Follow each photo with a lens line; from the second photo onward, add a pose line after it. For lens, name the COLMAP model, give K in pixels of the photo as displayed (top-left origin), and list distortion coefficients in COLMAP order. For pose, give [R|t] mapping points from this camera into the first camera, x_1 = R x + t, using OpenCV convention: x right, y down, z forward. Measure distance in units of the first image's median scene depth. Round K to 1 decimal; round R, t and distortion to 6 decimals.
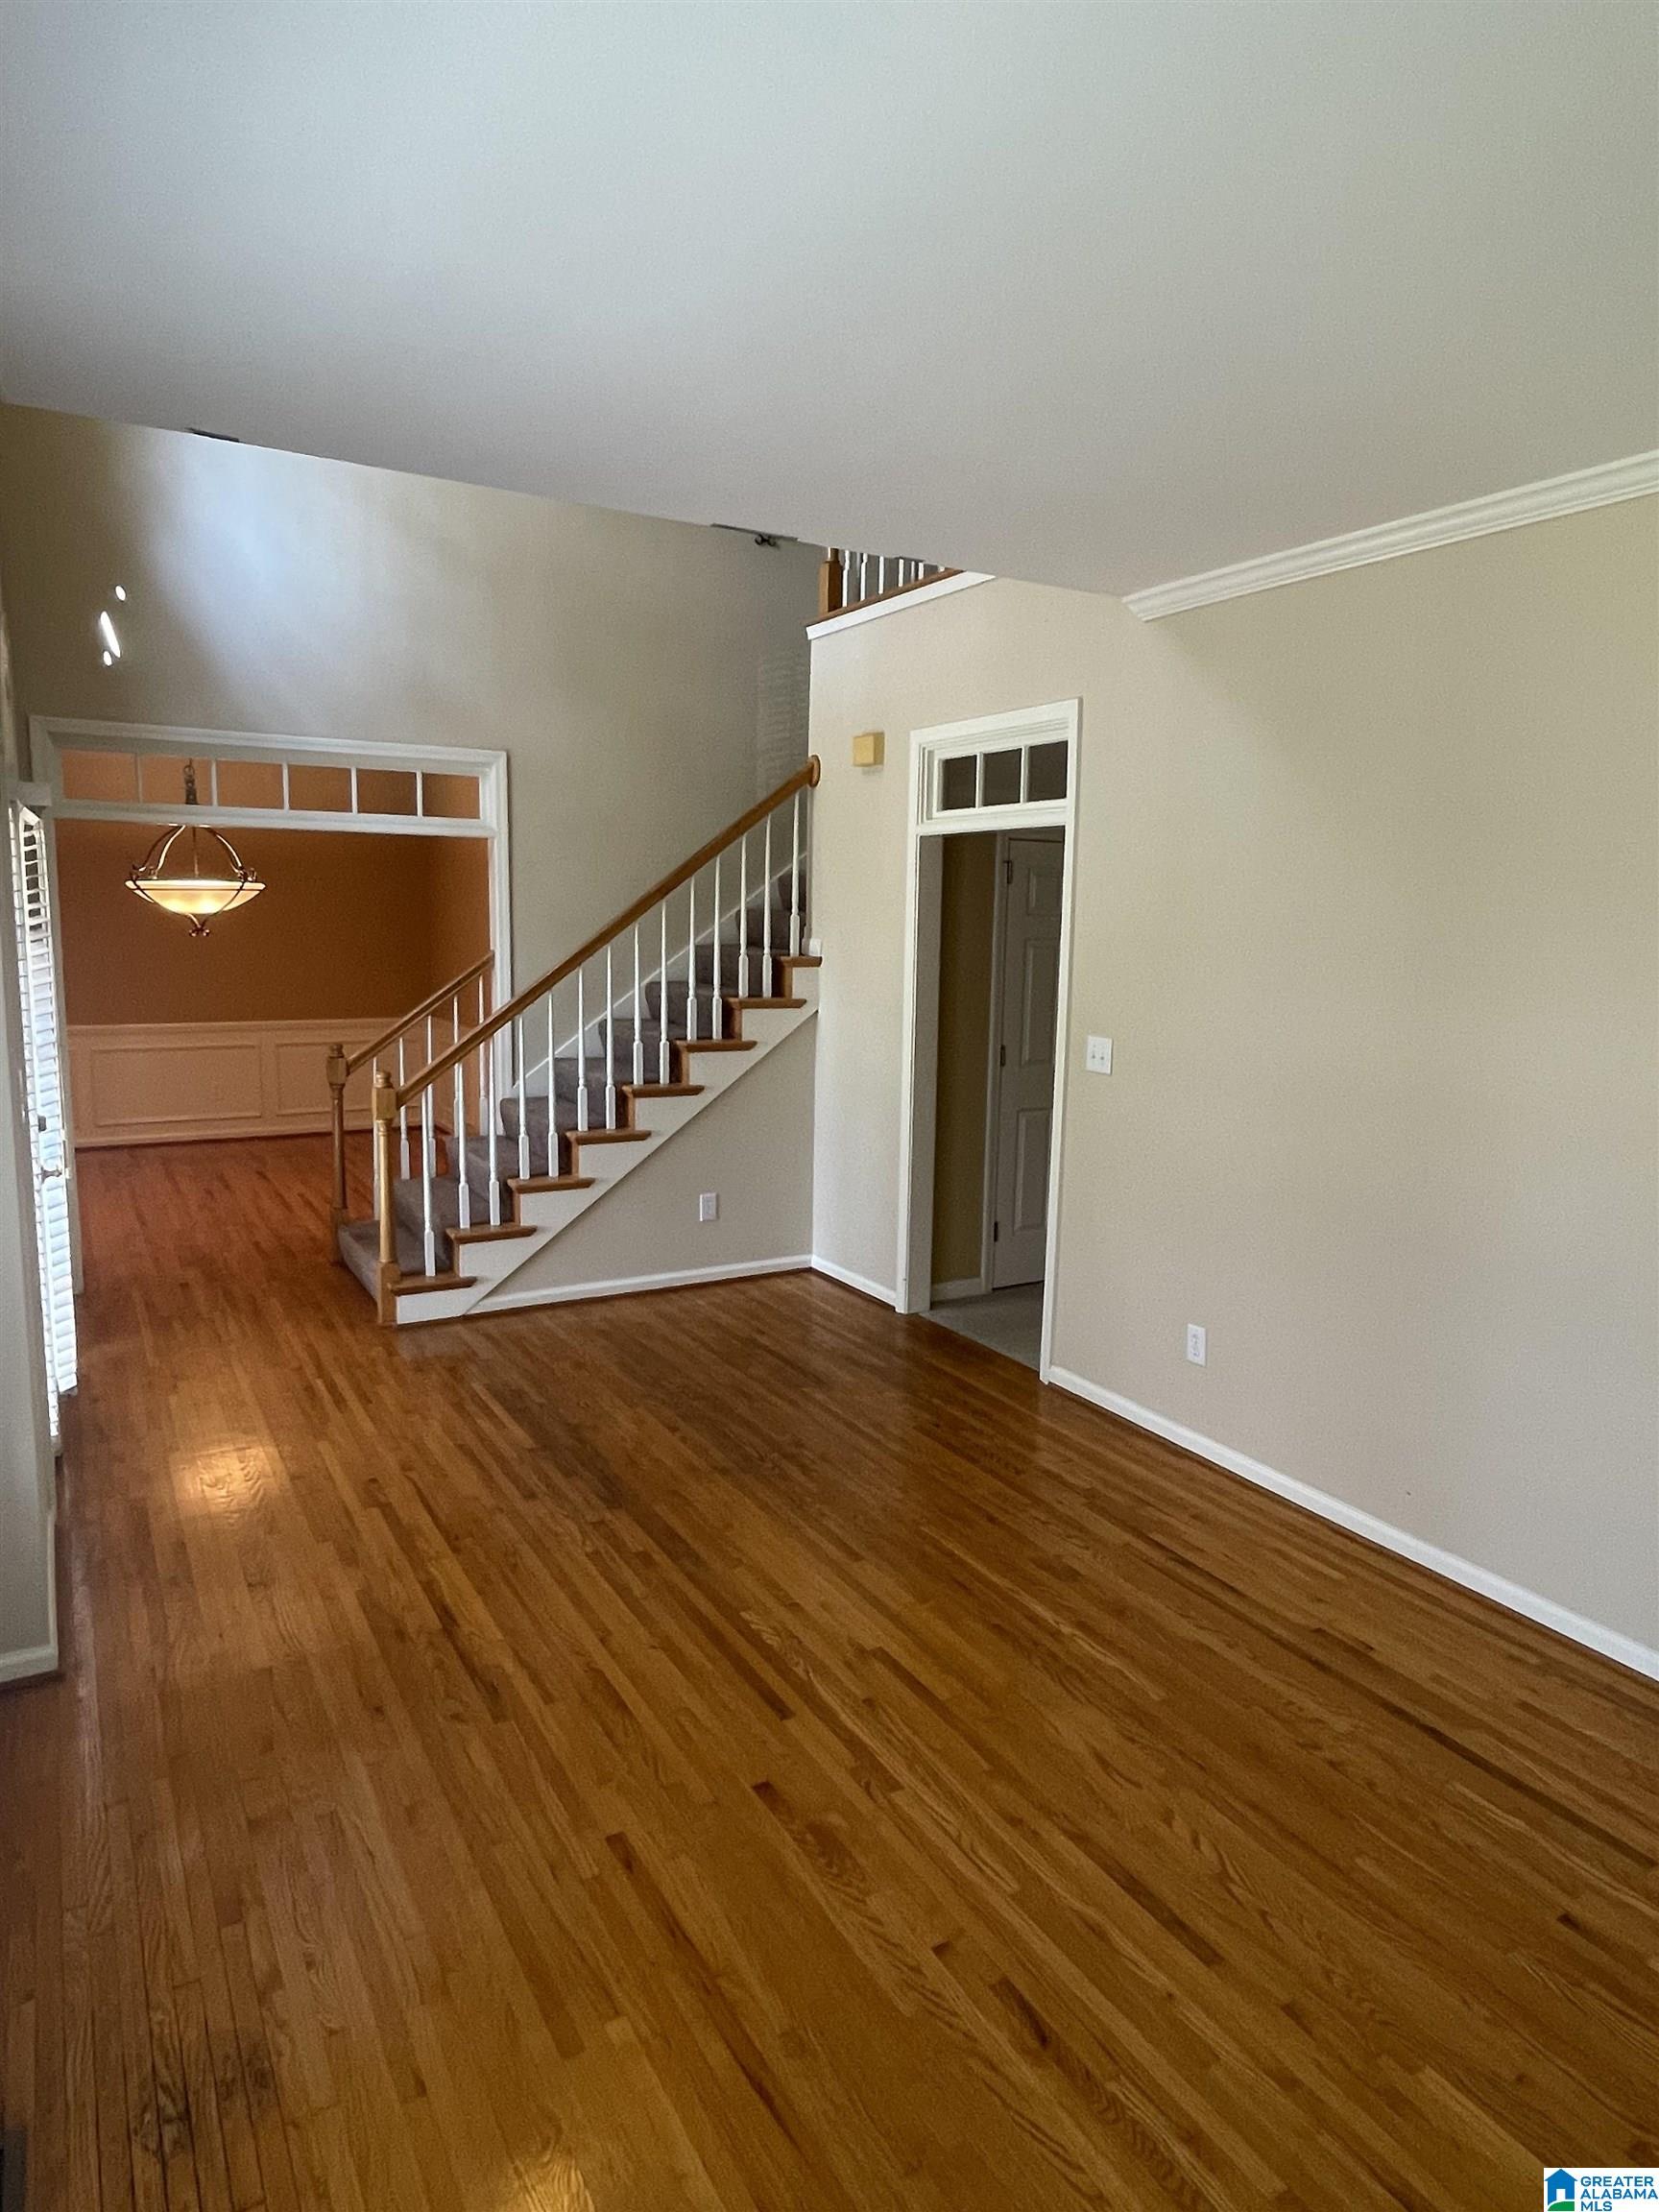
lens RADIAL K [[1336.8, 0, 840.2], [0, 1336.8, 1104.6], [0, 0, 1]] dist [-0.004724, 0.000523]
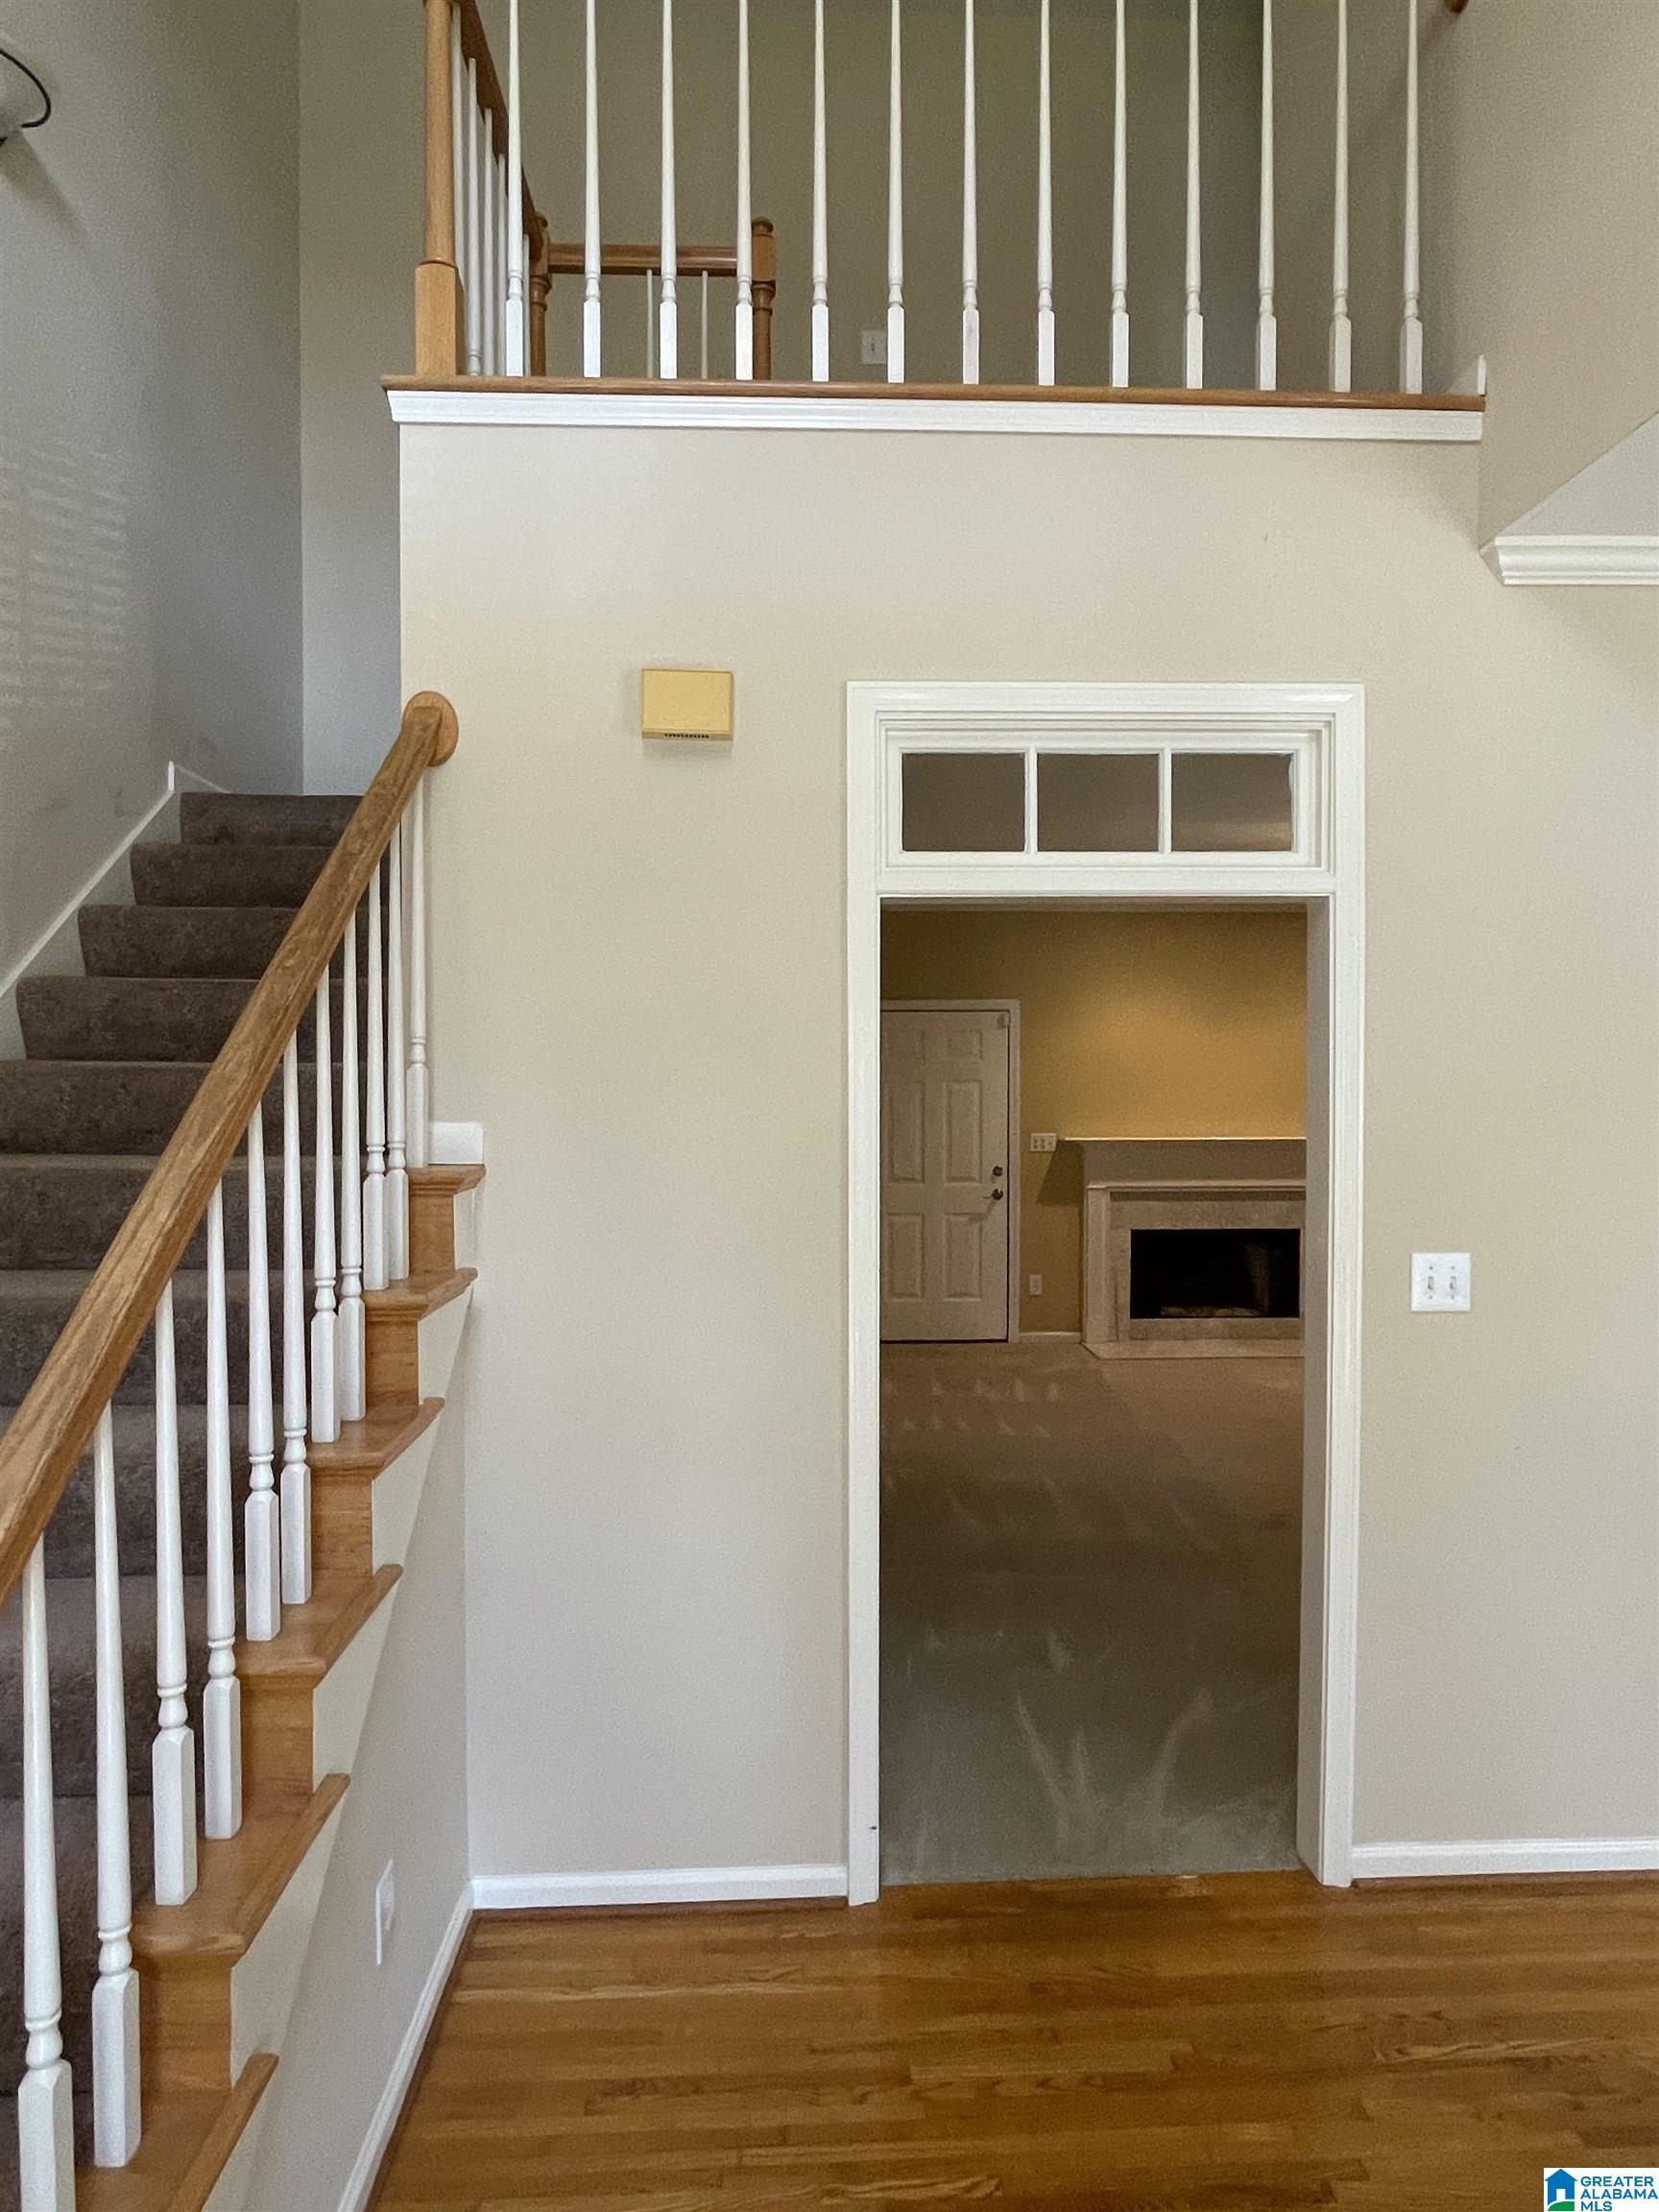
lens RADIAL K [[1336.8, 0, 836.9], [0, 1336.8, 1092.3], [0, 0, 1]] dist [-0.004724, 0.000523]
pose [[0.468607, -0.040636, 0.882472, -0.486589], [0.141306, 0.989527, -0.029470, -0.151652], [-0.872032, 0.138508, 0.469441, 1.018113]]
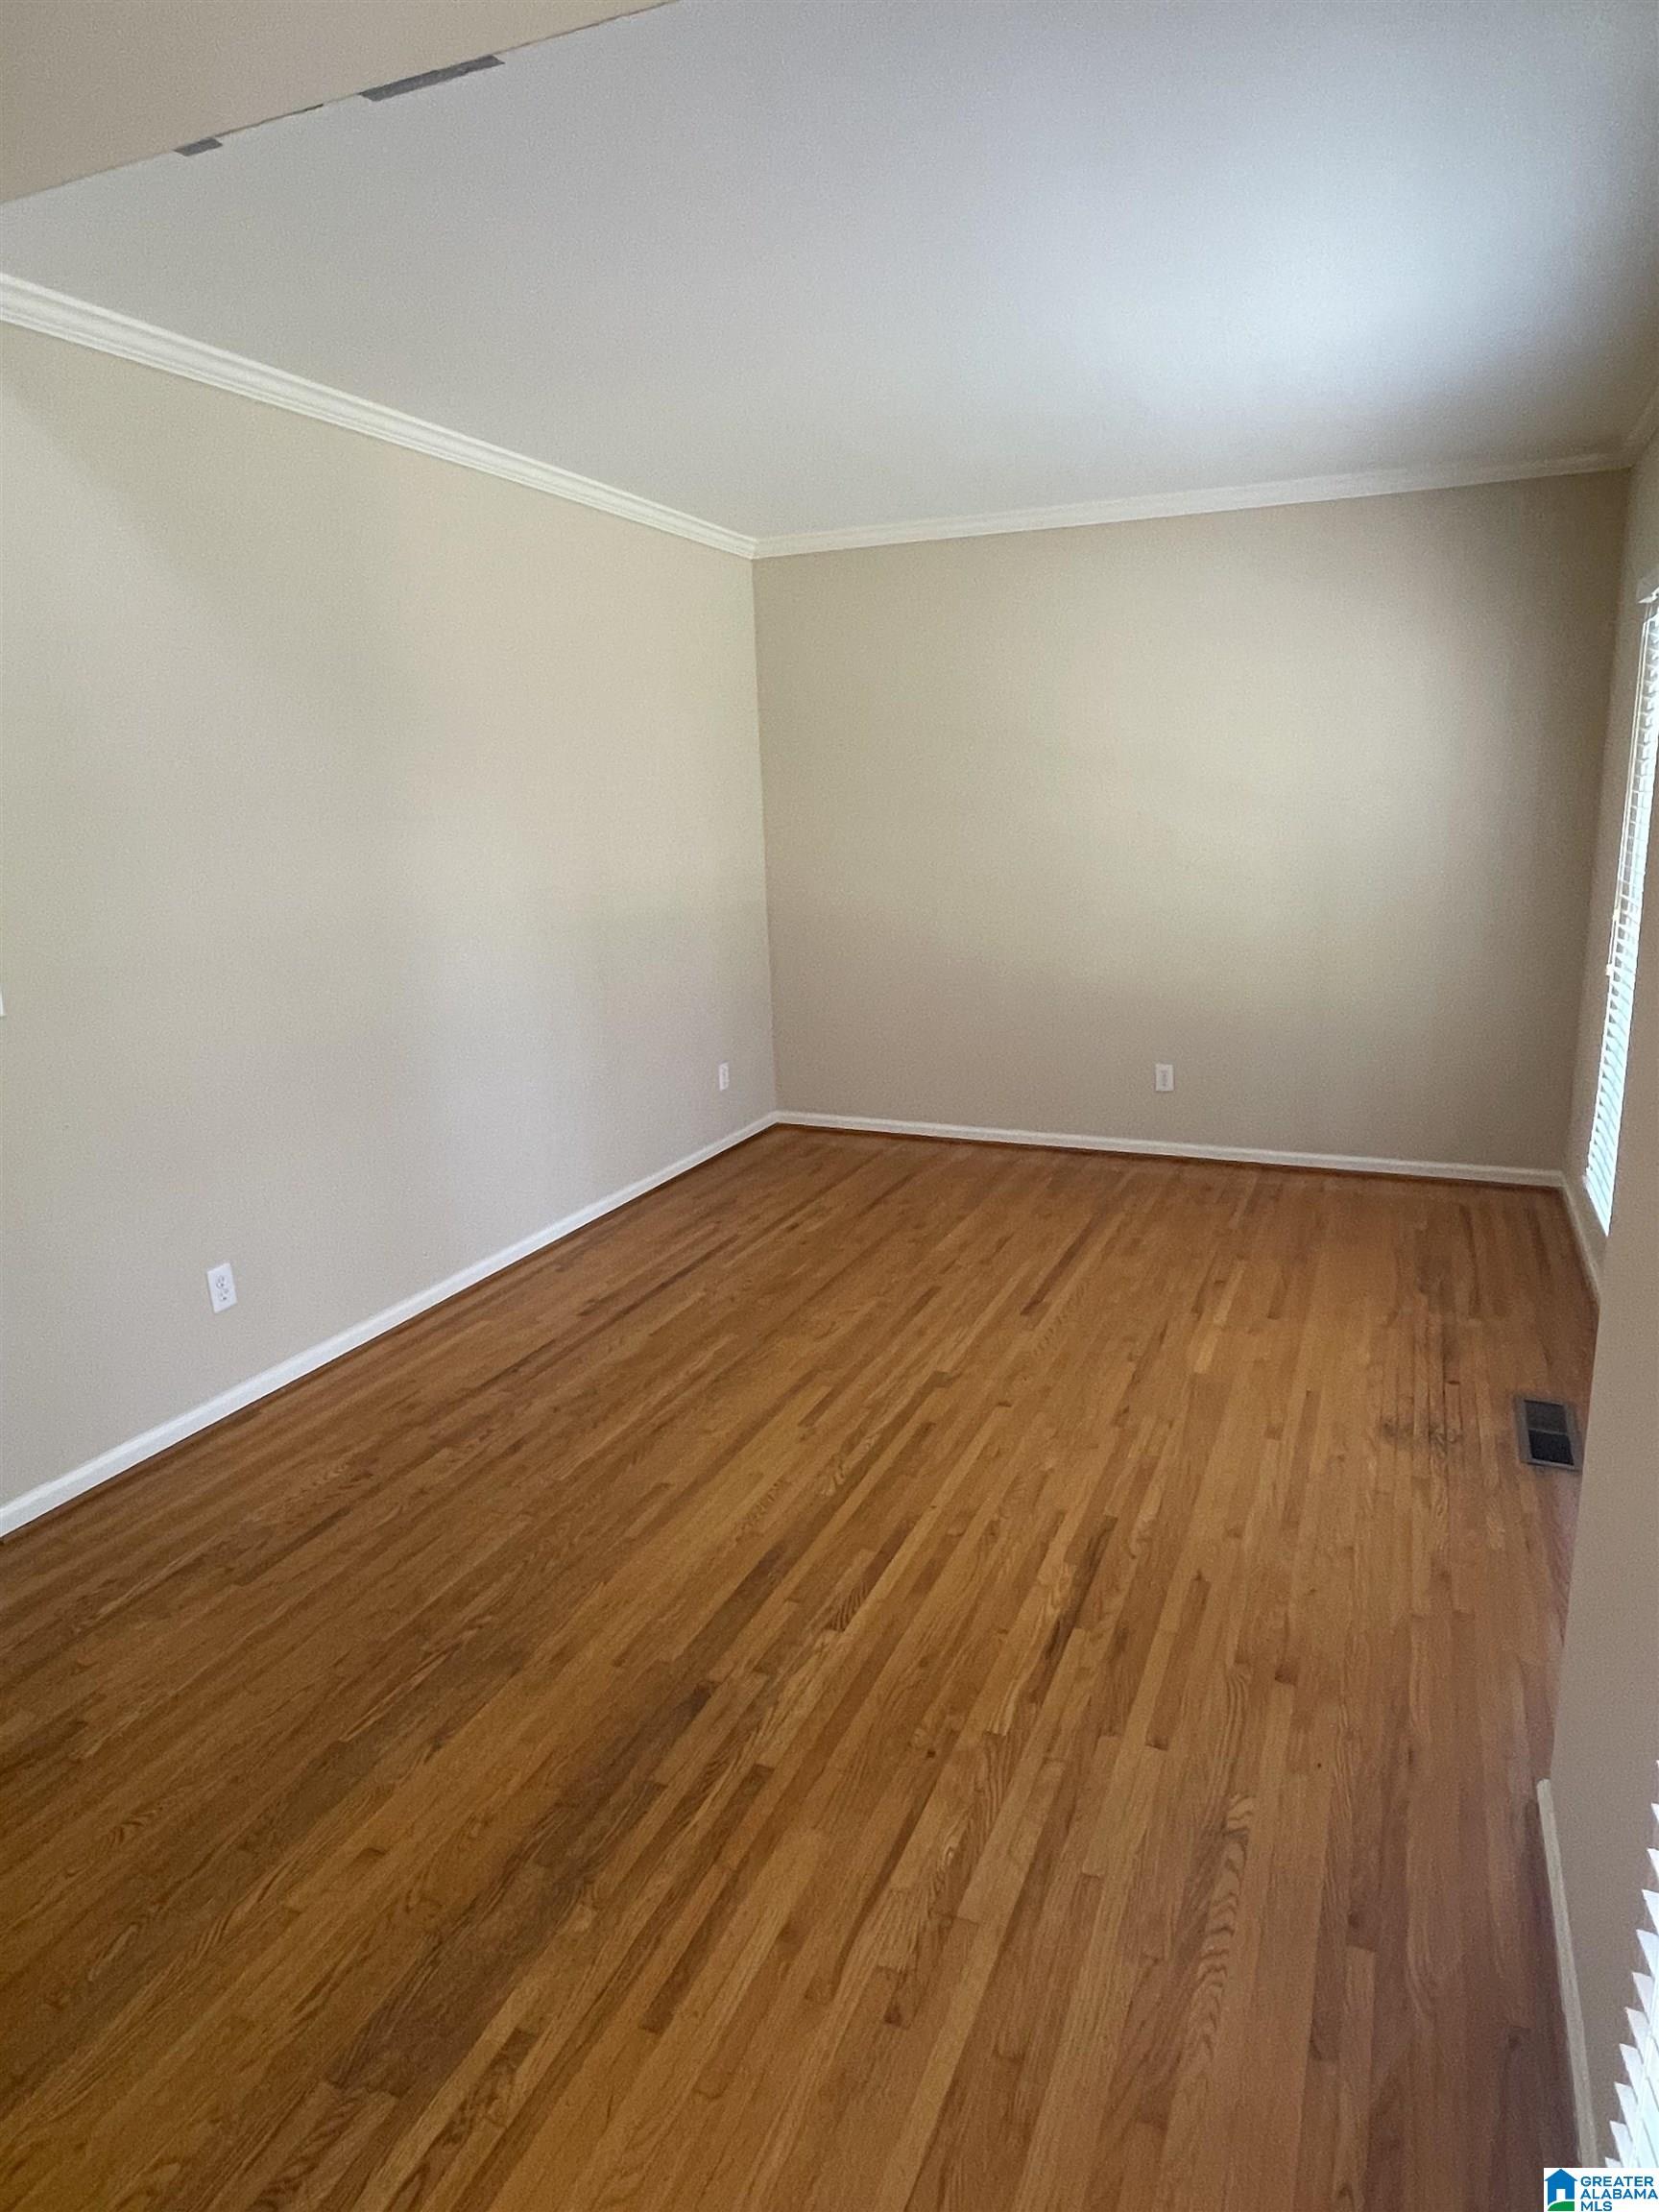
lens RADIAL K [[1336.8, 0, 839.4], [0, 1336.8, 1099.5], [0, 0, 1]] dist [-0.004724, 0.000523]
pose [[-0.593964, -0.182921, 0.783420, -0.606924], [0.138421, 0.936048, 0.323504, -0.151568], [-0.792494, 0.300591, -0.530658, 1.107158]]
